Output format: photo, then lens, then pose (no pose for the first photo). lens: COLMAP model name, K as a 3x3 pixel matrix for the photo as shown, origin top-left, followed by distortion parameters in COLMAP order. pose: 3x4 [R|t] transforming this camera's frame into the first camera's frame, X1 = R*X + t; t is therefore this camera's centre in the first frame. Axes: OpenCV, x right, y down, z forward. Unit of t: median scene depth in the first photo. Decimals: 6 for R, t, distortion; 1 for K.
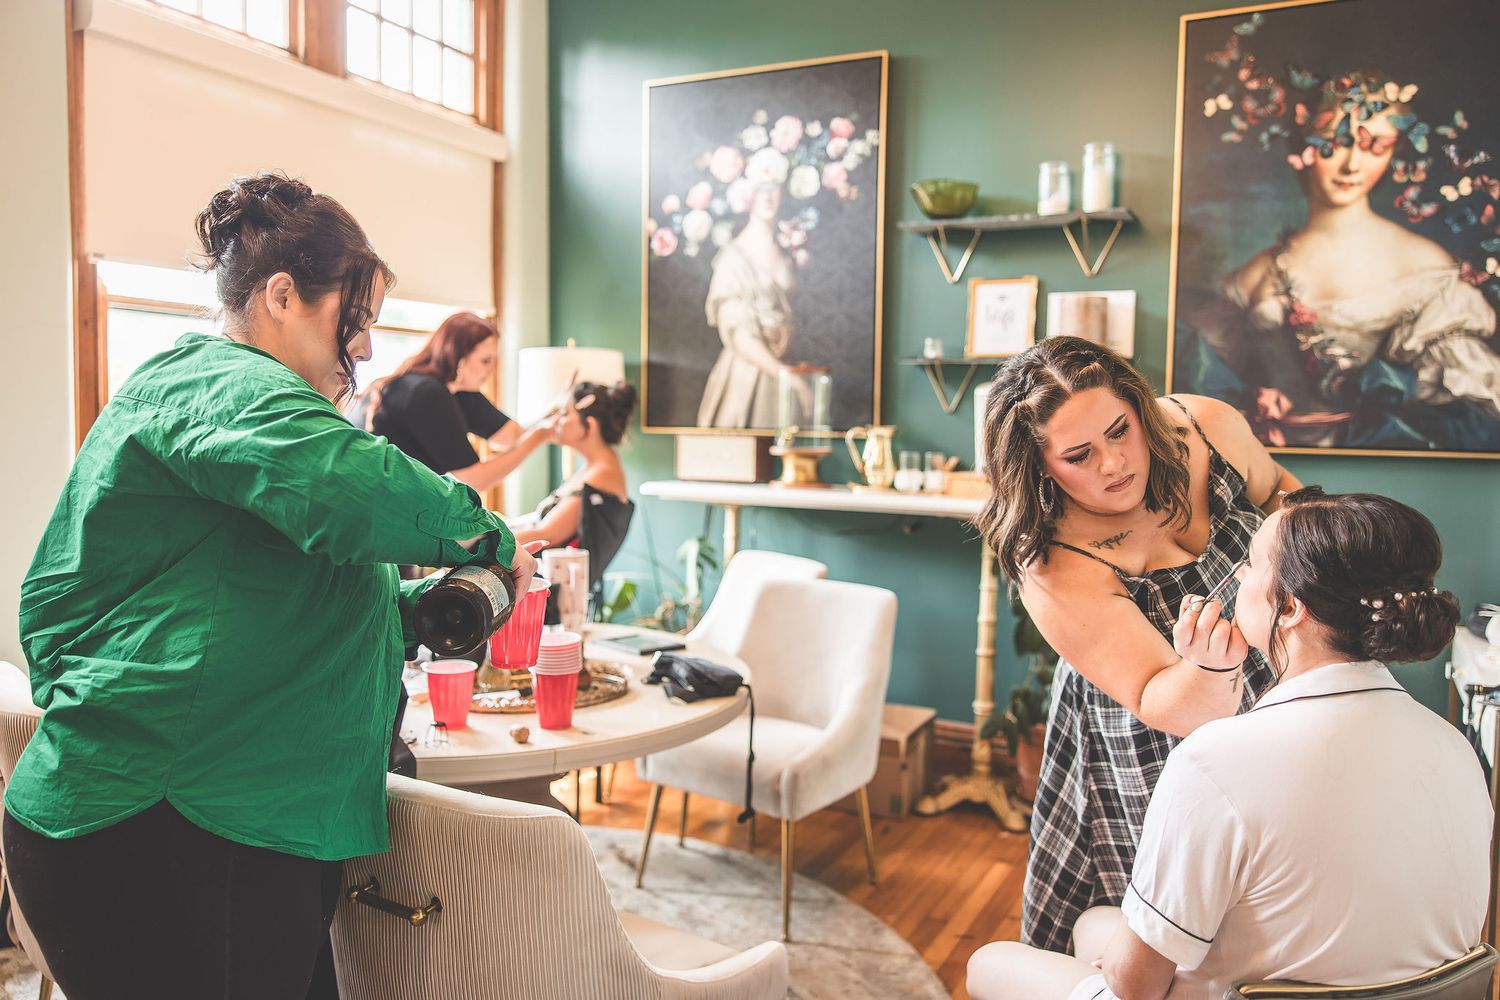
lens RADIAL K [[1200.0, 0, 749.4], [0, 1200.0, 500.6], [0, 0, 1]] dist [0.002860, 0.001261]
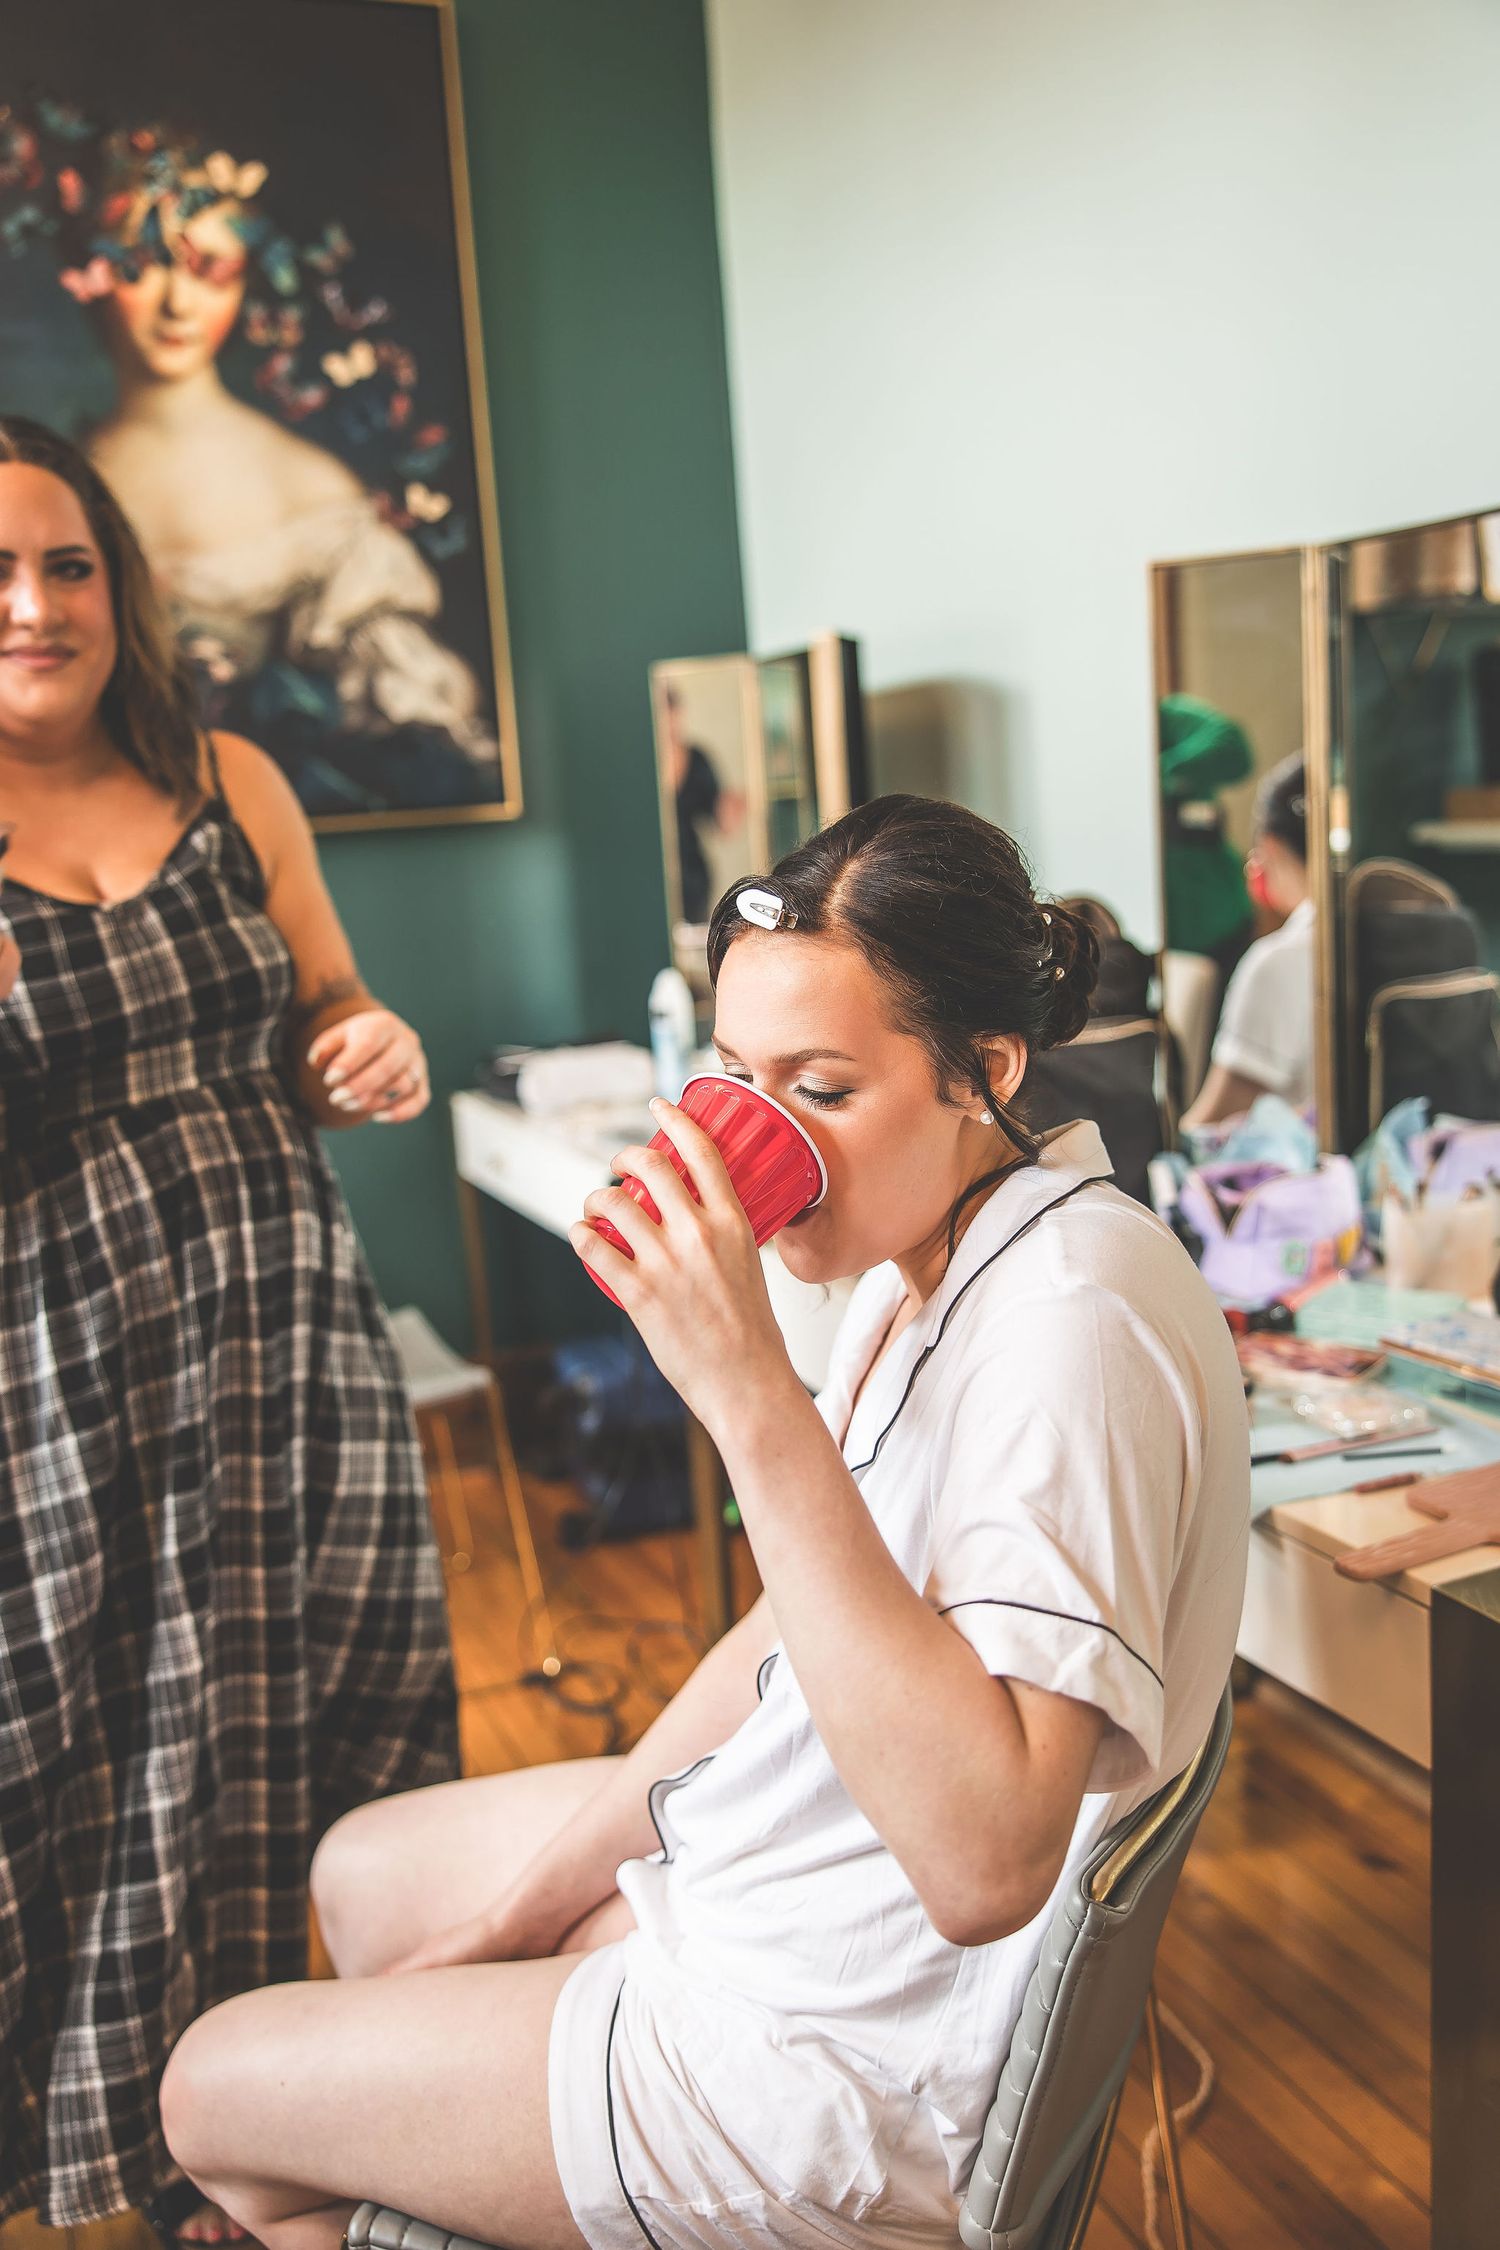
lens RADIAL K [[1918.4, 0, 751.8], [0, 1918.4, 1126.9], [0, 0, 1]] dist [0.005423, -0.007229]
pose [[0.646812, -0.197971, 0.736507, -0.050533], [0.126462, 0.980193, 0.152412, -0.010645], [-0.752092, -0.005442, 0.659036, 0.224081]]
